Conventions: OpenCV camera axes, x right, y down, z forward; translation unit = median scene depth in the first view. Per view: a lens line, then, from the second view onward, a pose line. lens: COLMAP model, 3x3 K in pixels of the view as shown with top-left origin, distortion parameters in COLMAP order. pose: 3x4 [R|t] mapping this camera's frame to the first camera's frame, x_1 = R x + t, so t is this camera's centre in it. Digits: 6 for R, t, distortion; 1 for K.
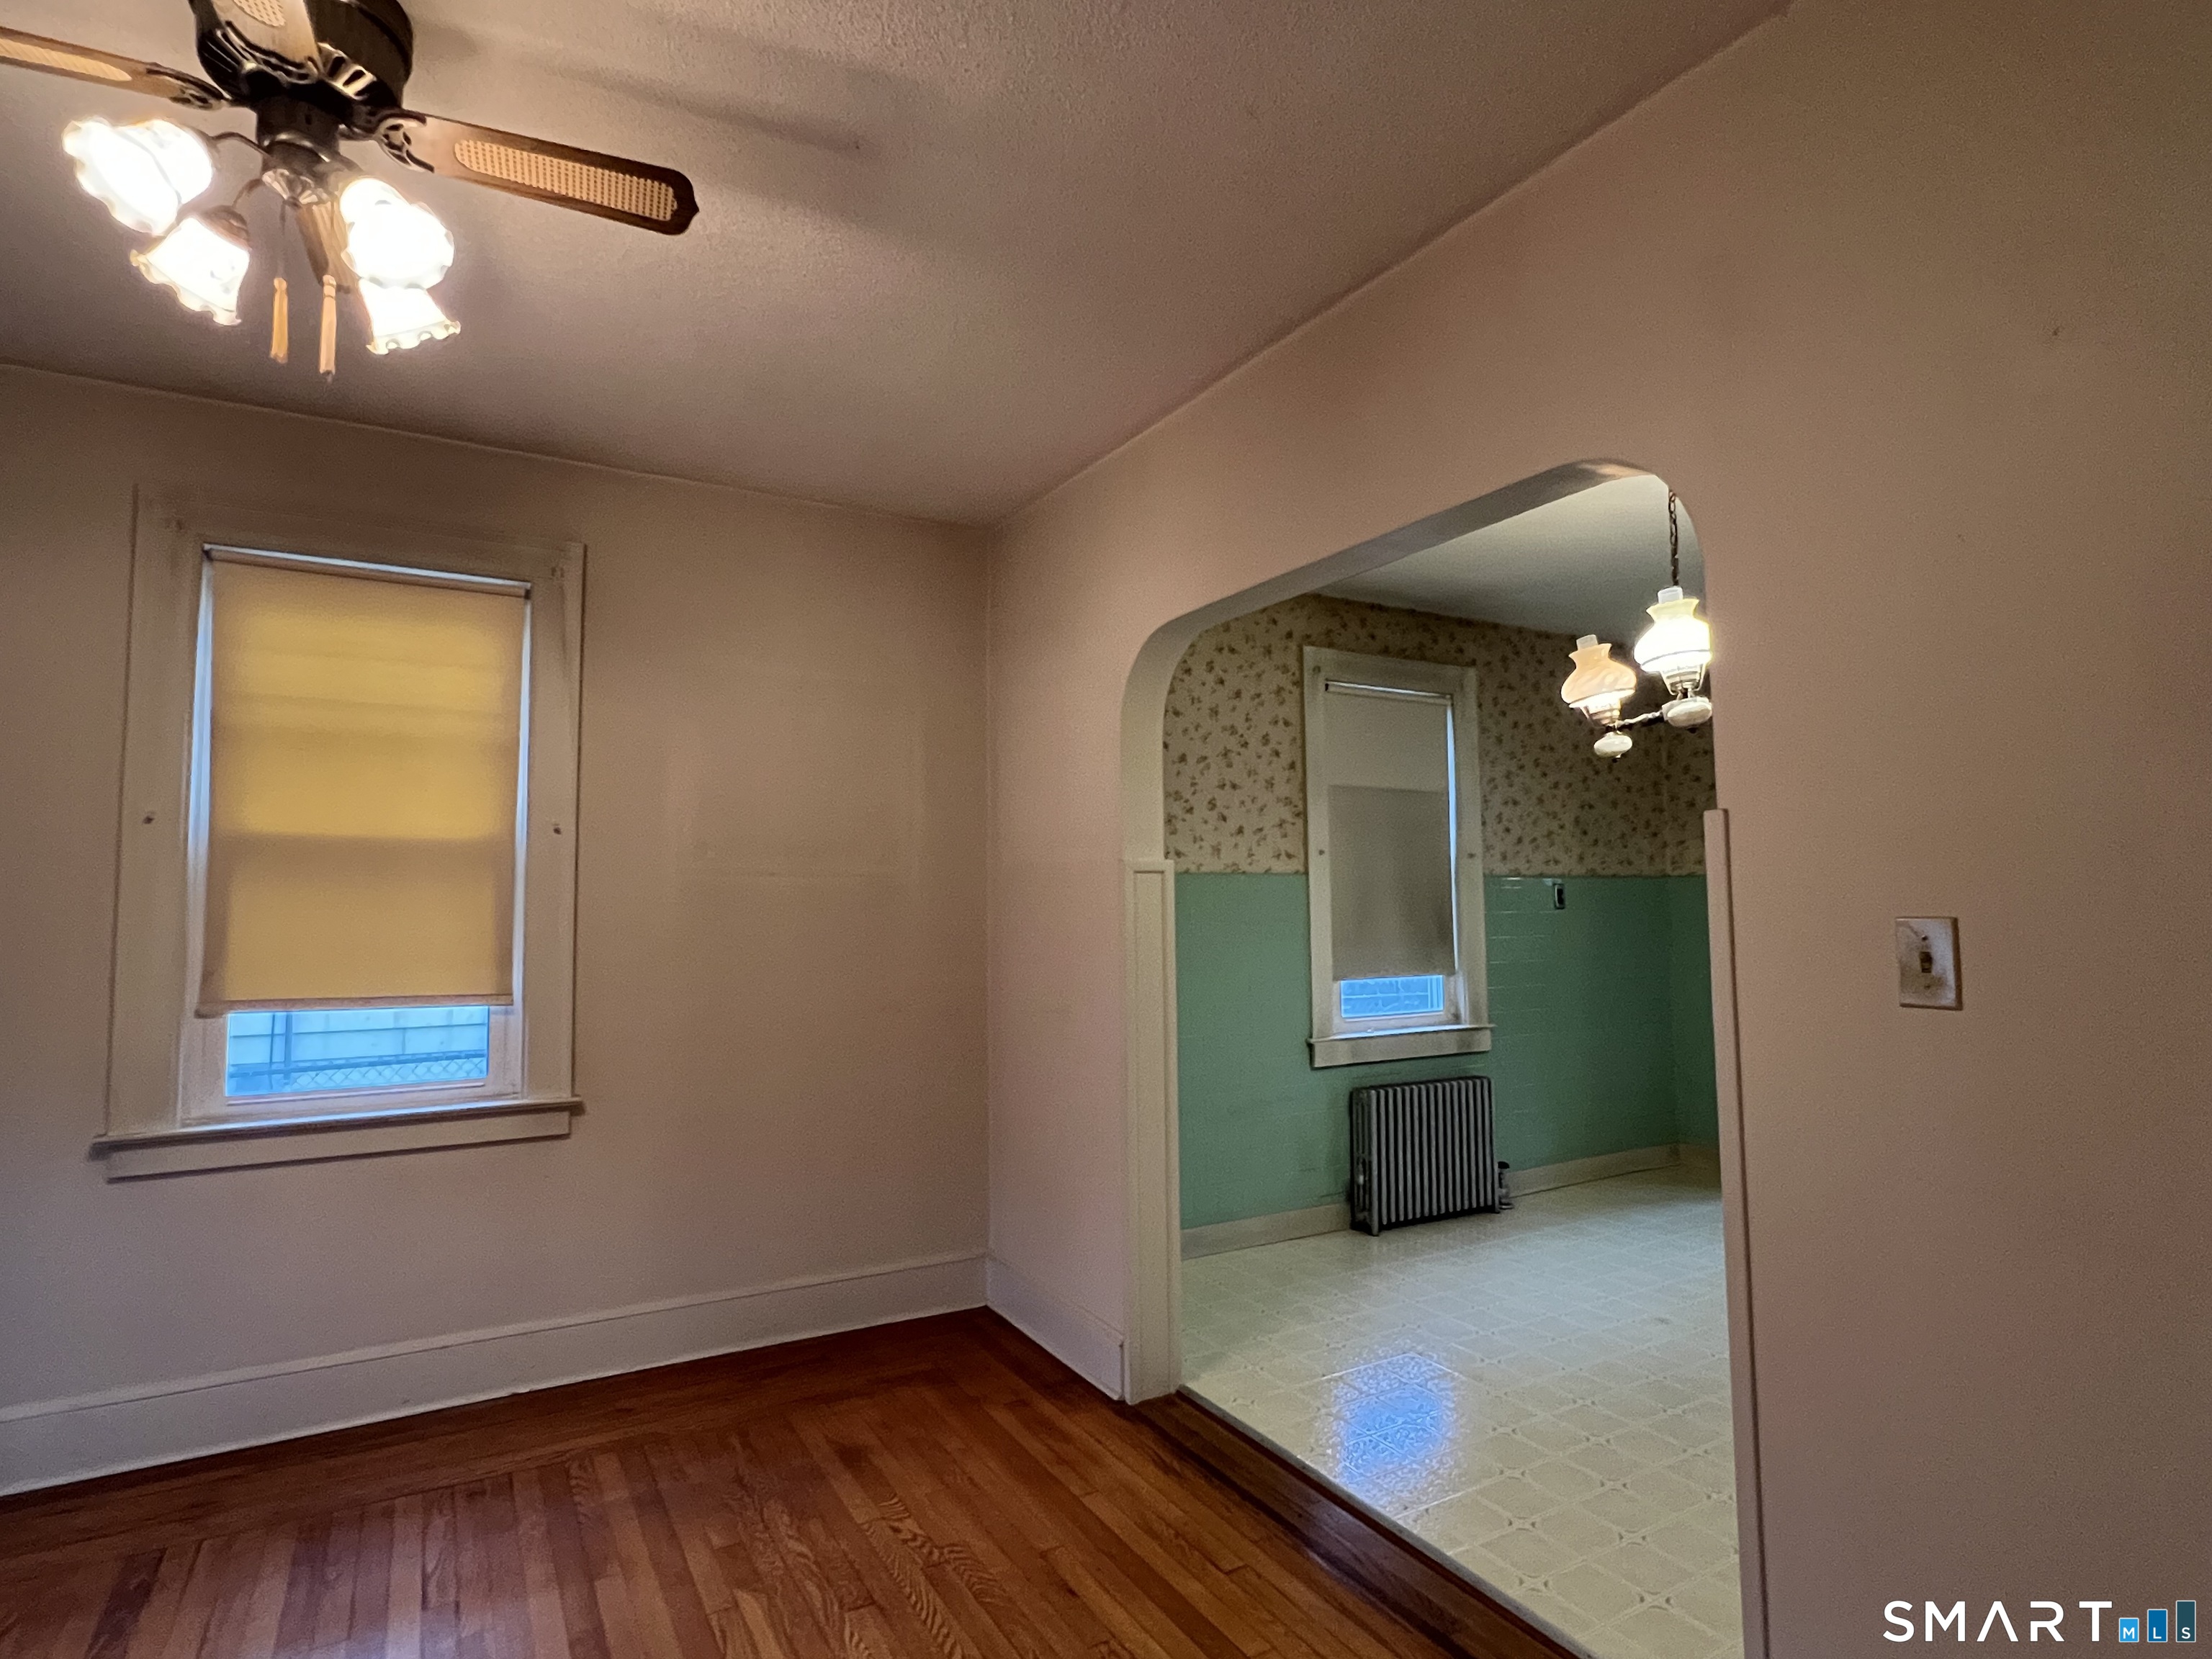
lens RADIAL K [[1150.6, 0, 1092.9], [0, 1150.6, 831.9], [0, 0, 1]] dist [-0.005271, 0.000777]
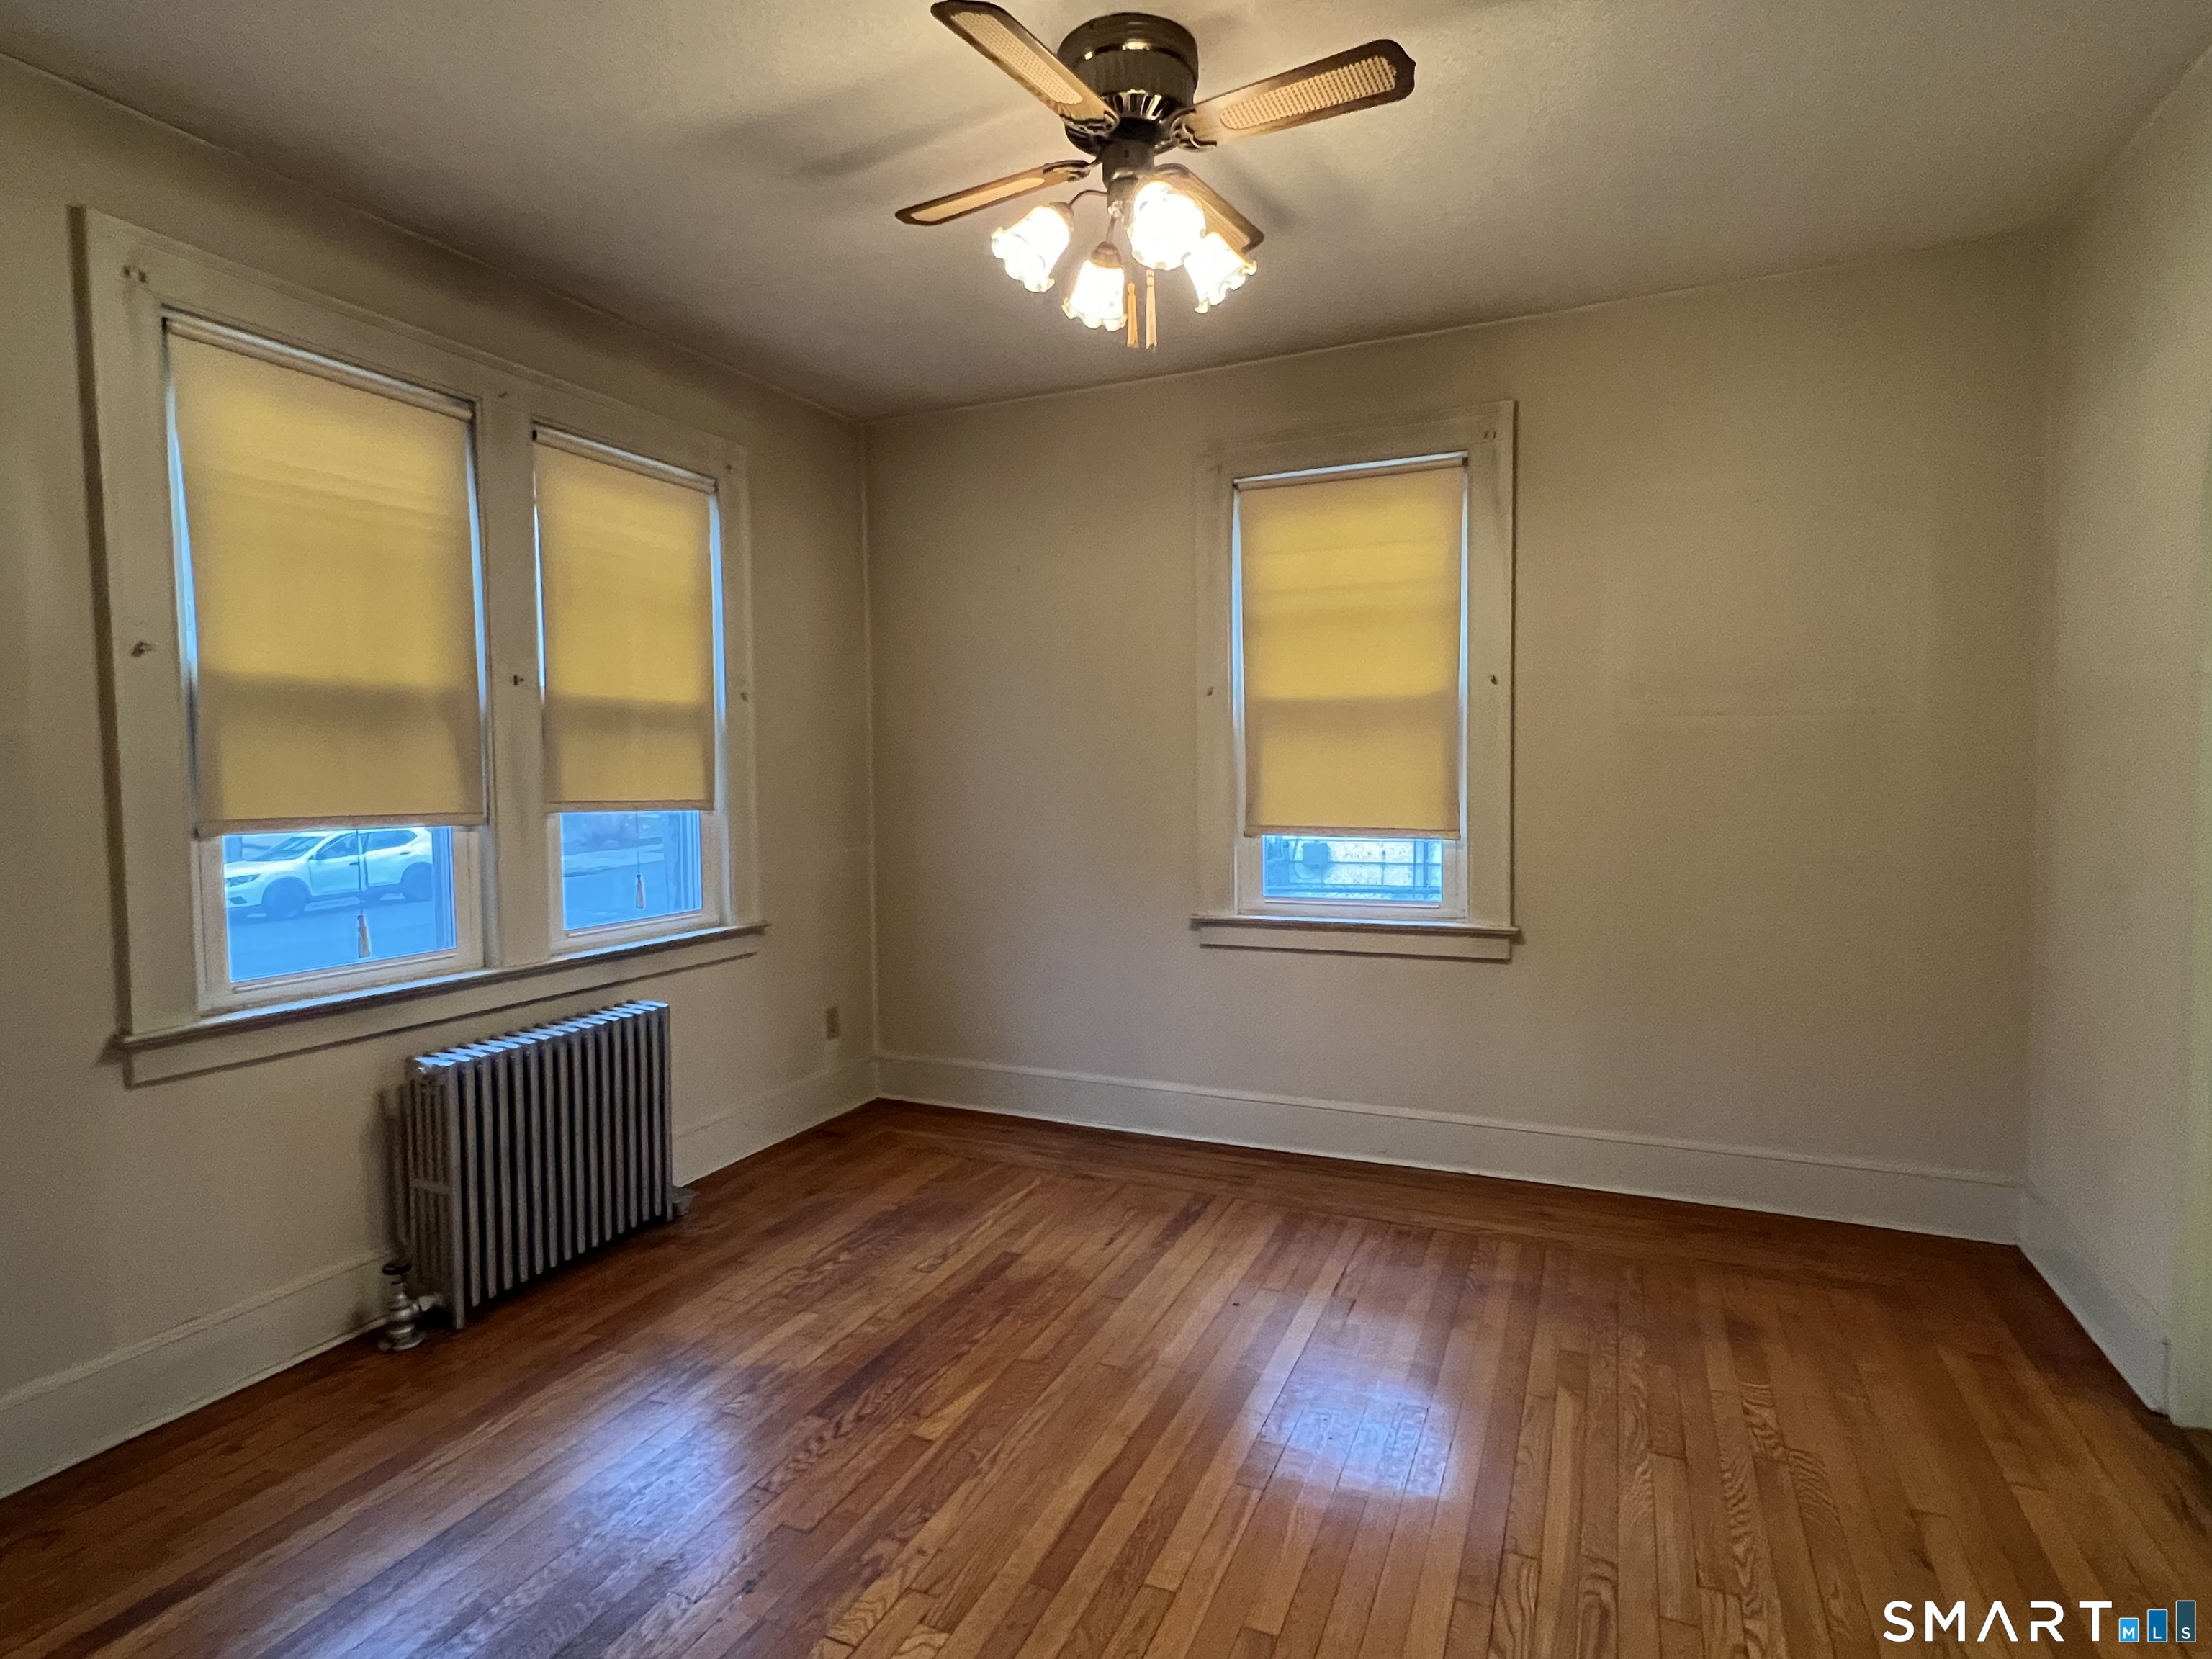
lens RADIAL K [[1150.6, 0, 1092.9], [0, 1150.6, 831.9], [0, 0, 1]] dist [-0.005271, 0.000777]
pose [[0.581220, 0.042142, -0.812654, 0.232553], [0.061805, 0.993487, 0.095723, 0.014957], [0.811396, -0.105862, 0.574830, 0.072254]]
